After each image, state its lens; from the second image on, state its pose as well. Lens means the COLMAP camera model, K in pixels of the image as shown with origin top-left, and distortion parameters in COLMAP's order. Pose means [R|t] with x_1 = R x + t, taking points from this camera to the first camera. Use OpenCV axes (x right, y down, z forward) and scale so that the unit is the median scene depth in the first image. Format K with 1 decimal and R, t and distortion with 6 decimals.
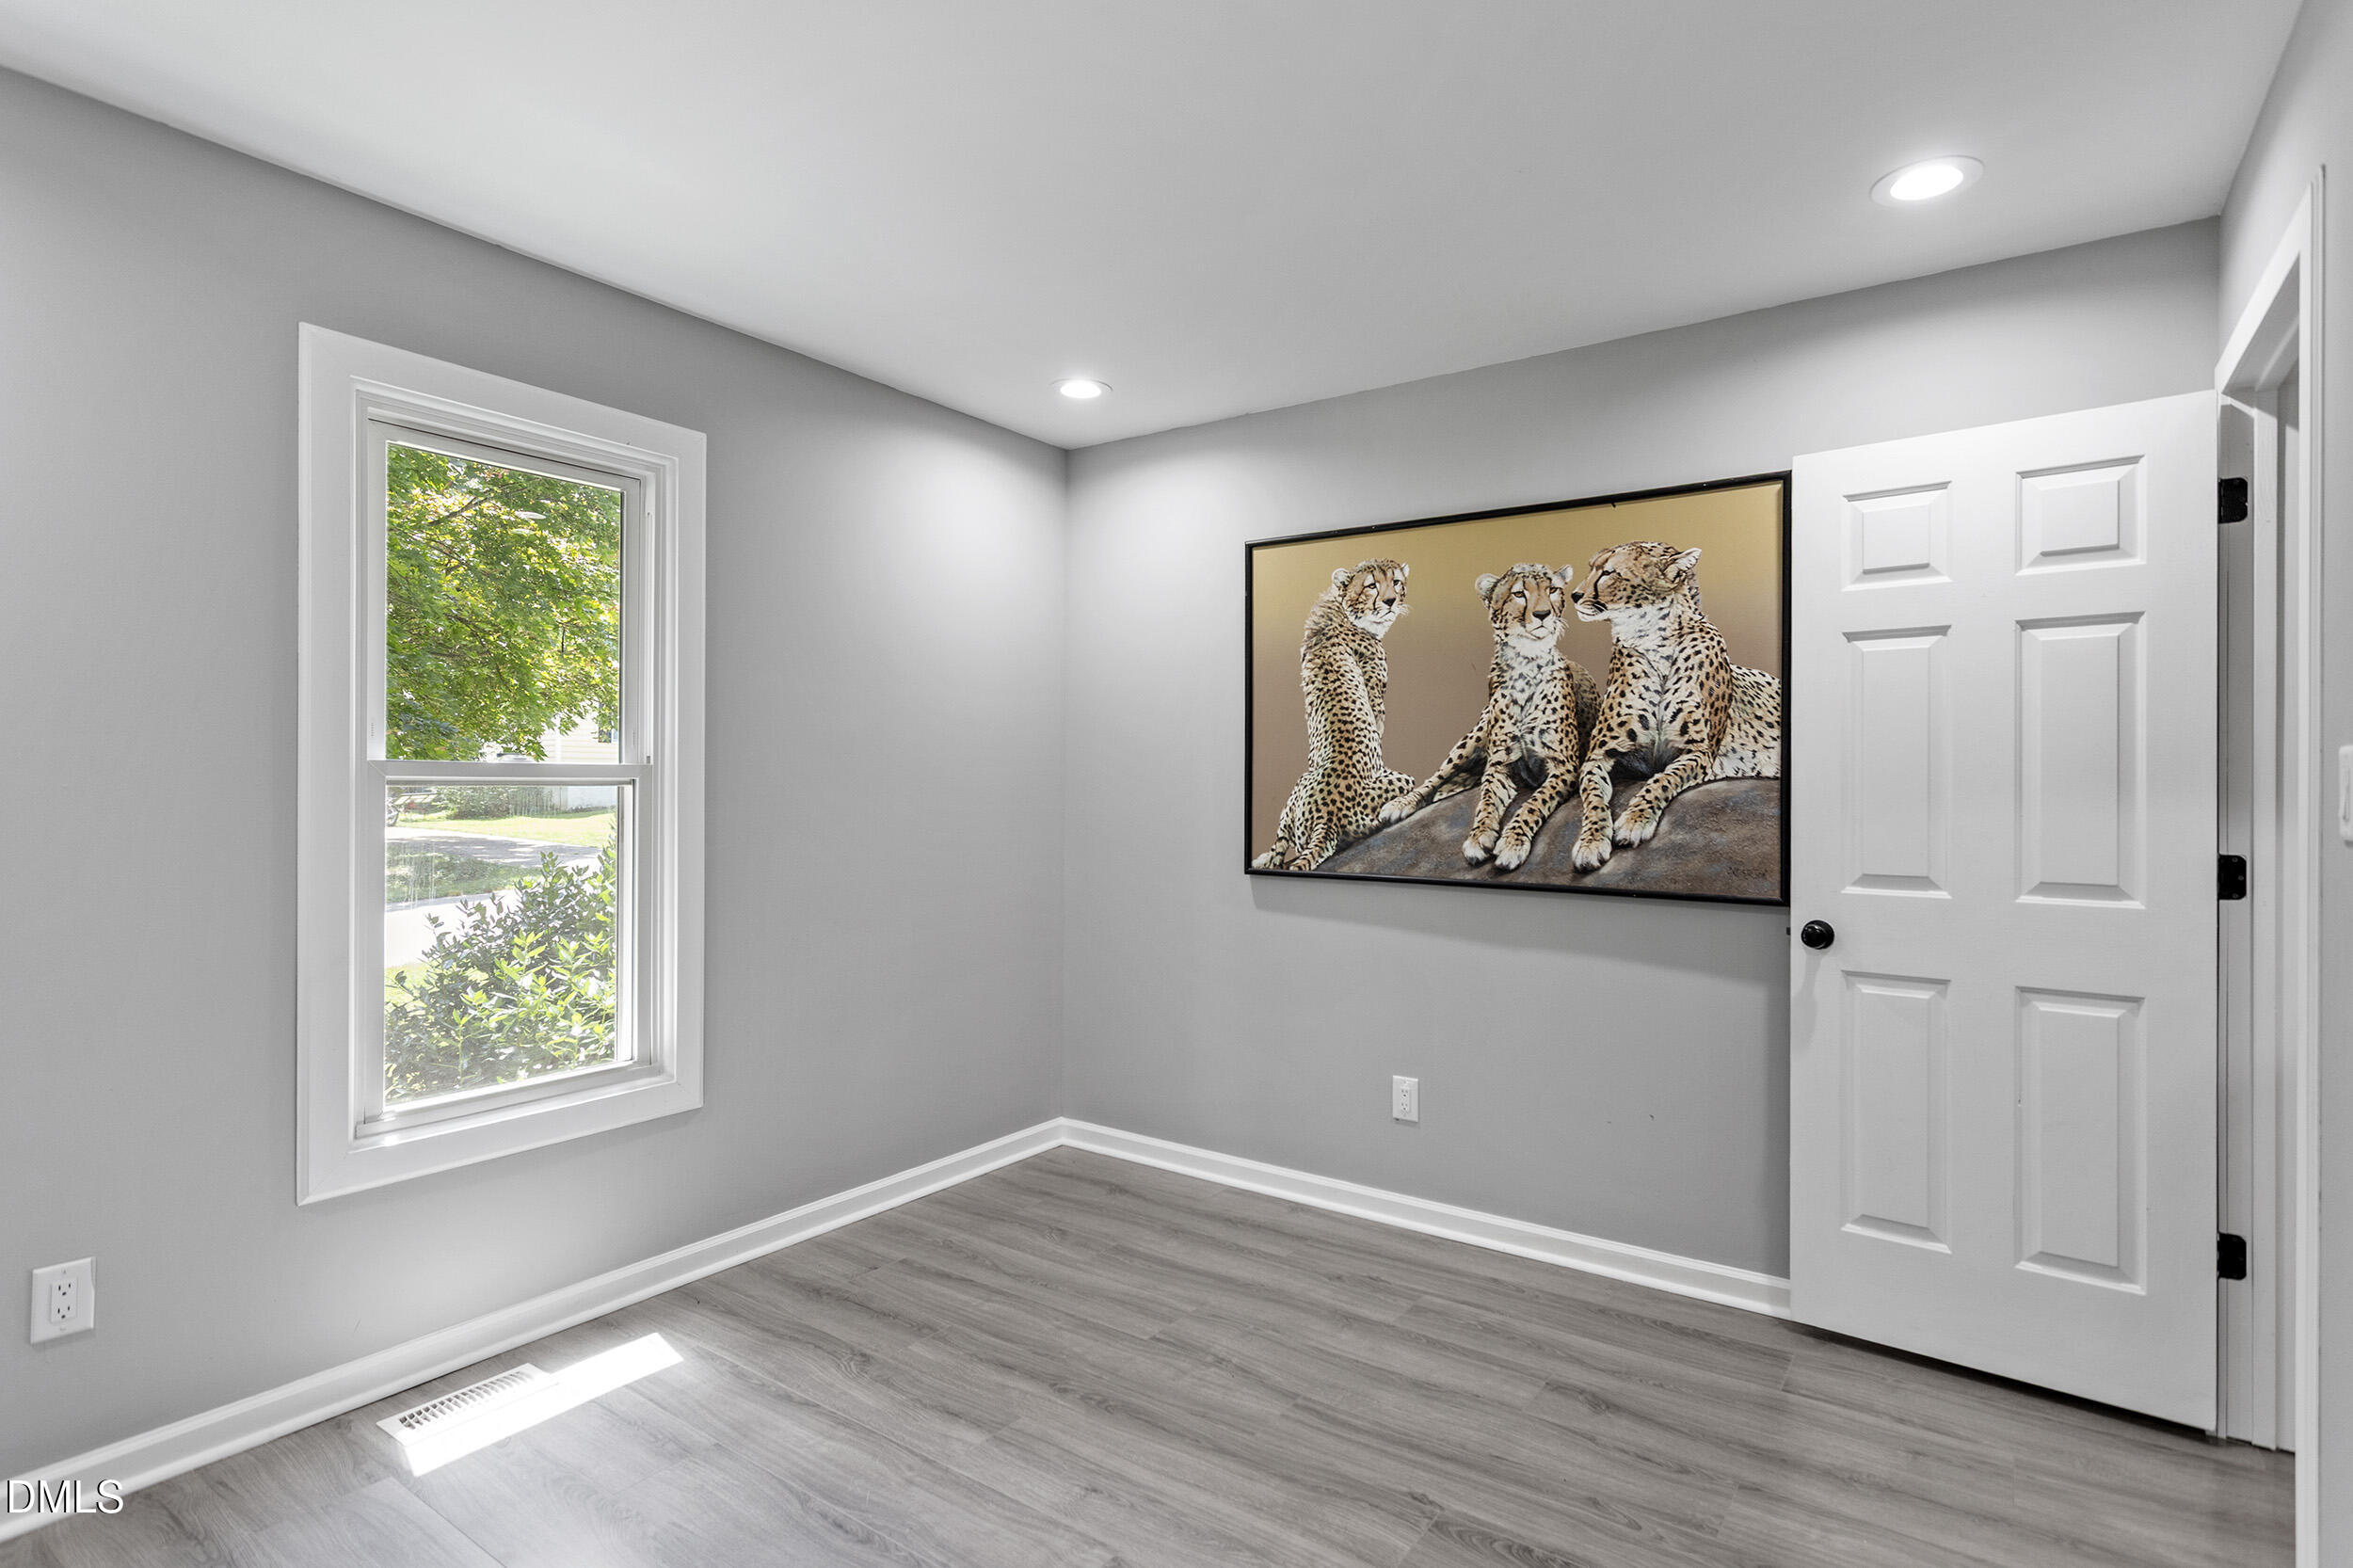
lens RADIAL K [[1174.8, 0, 1173.2], [0, 1174.8, 780.2], [0, 0, 1]] dist [-0.001162, 0.000131]
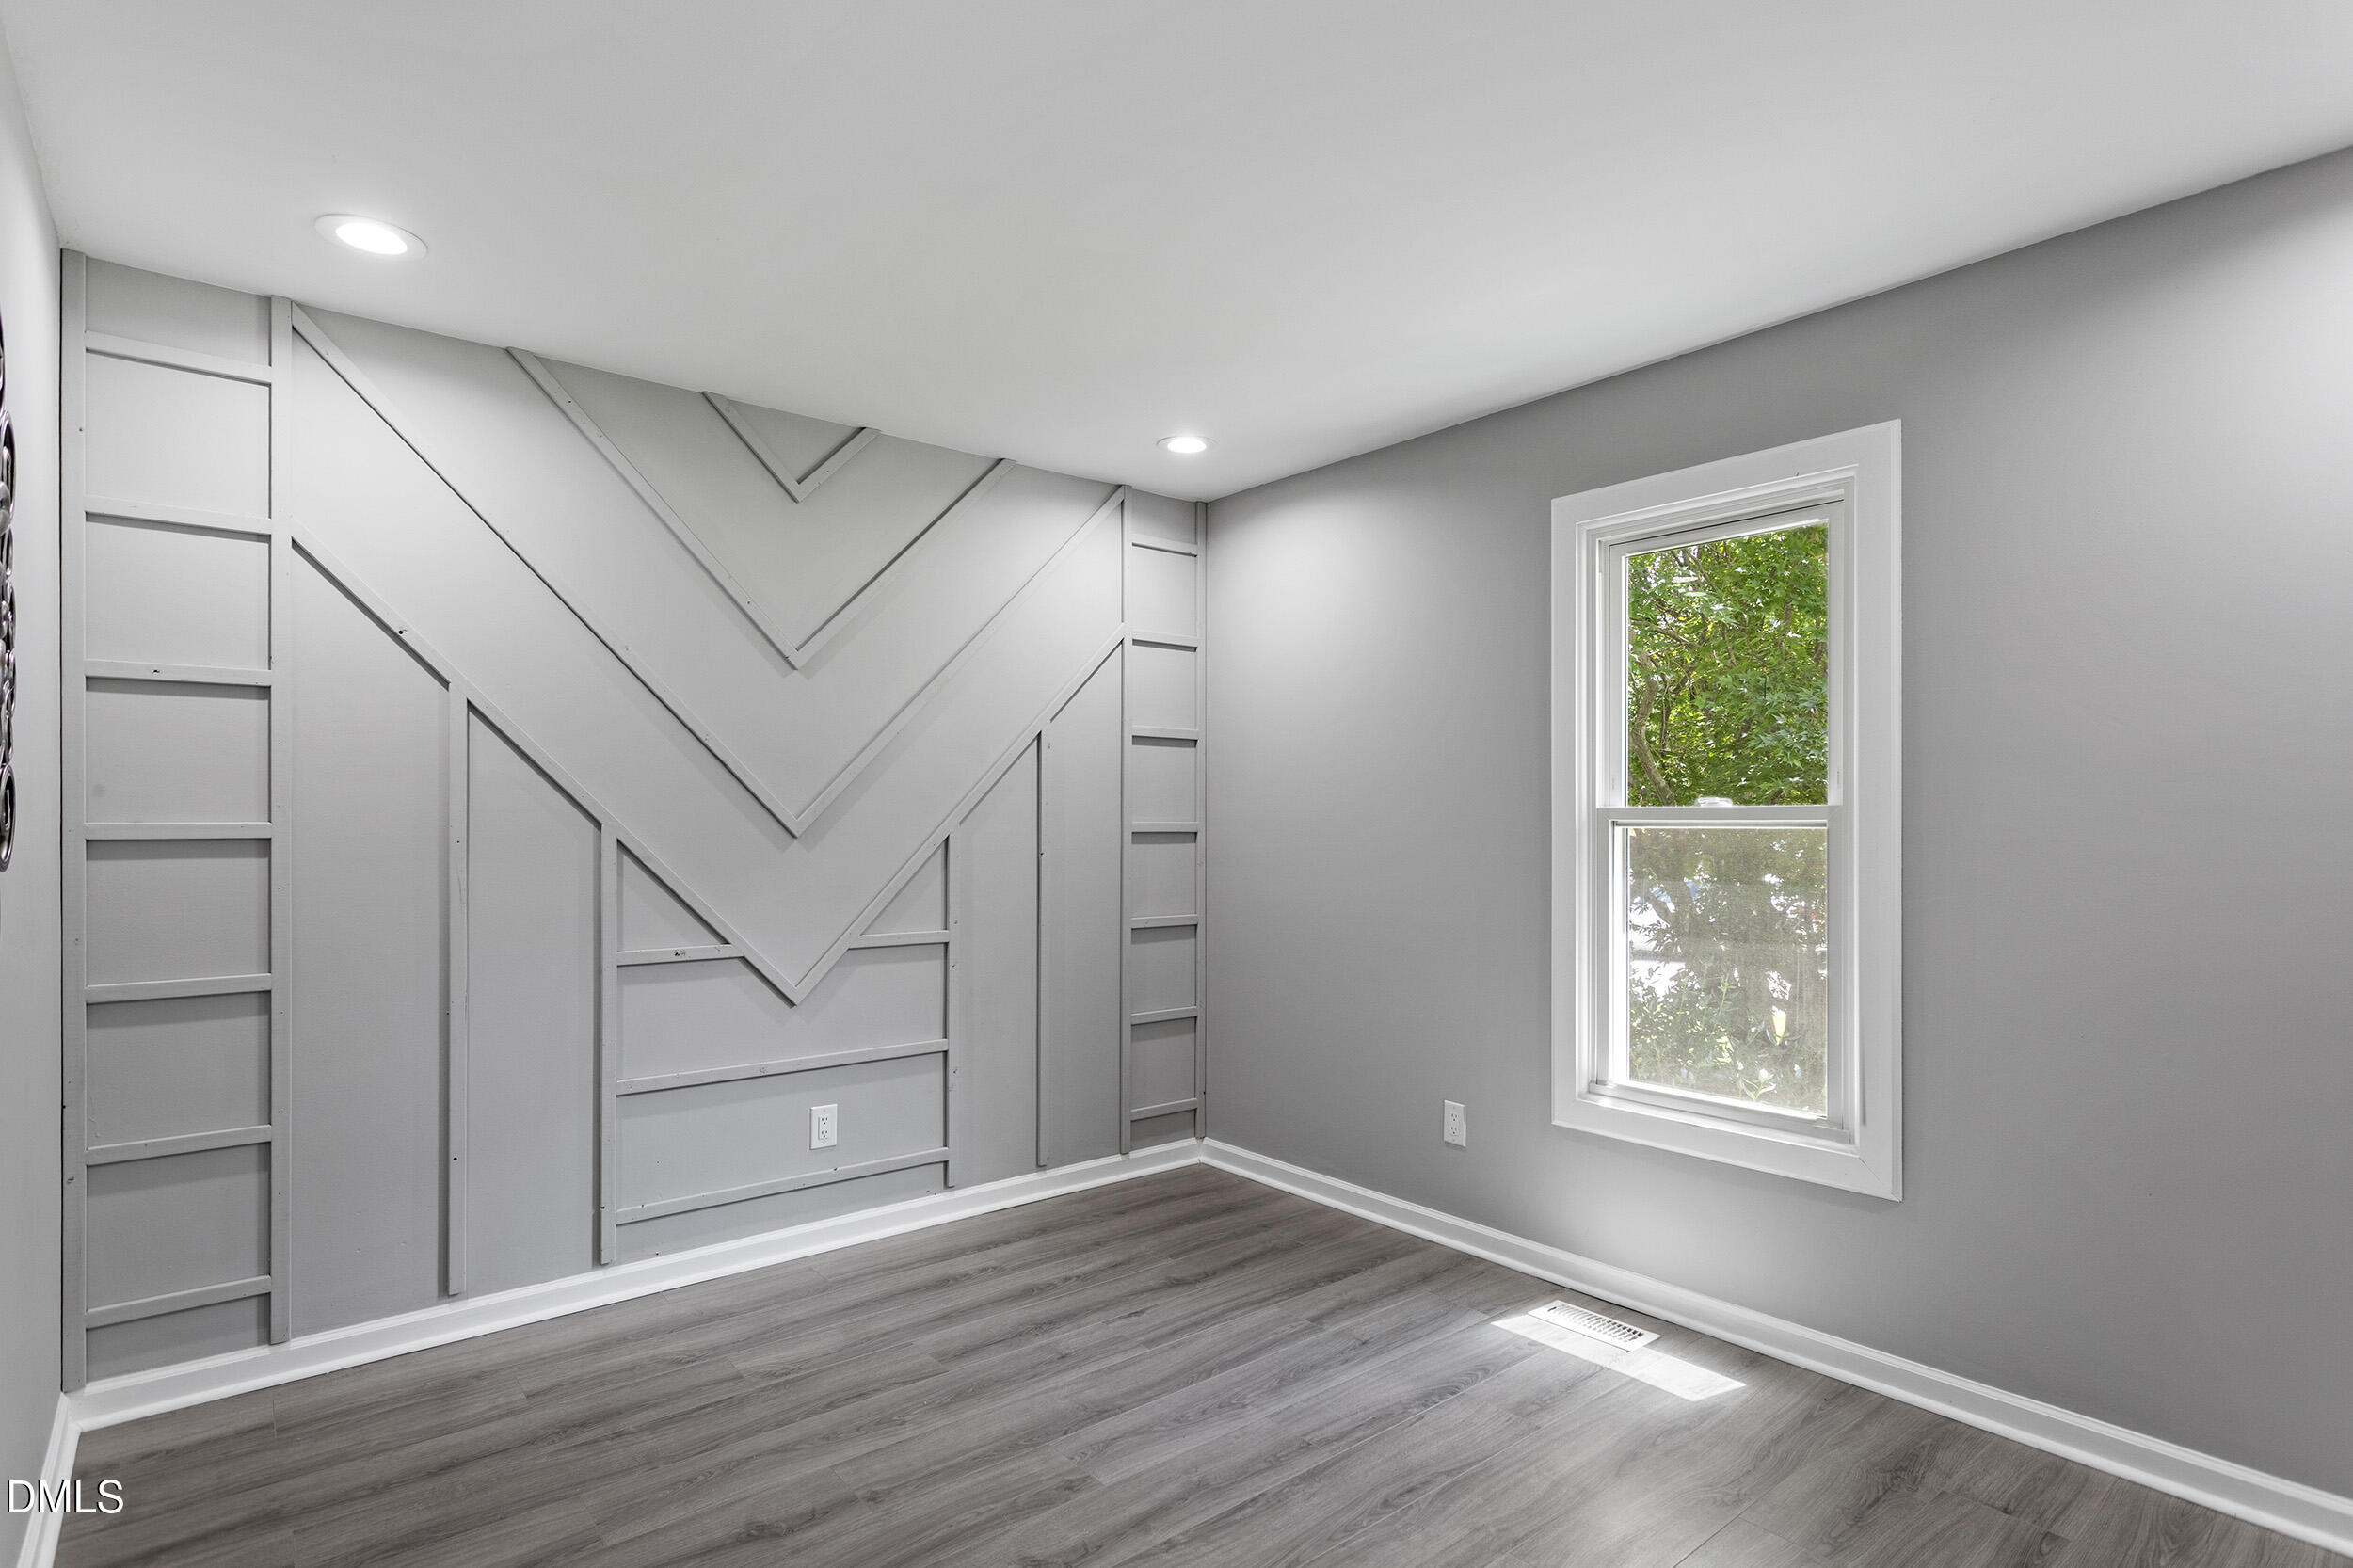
lens RADIAL K [[1174.8, 0, 1173.5], [0, 1174.8, 808.1], [0, 0, 1]] dist [-0.001162, 0.000131]
pose [[-0.254838, -0.012496, -0.966903, 0.657339], [0.003161, 0.999900, -0.013755, 0.000578], [0.966978, -0.006561, -0.254774, 0.816010]]
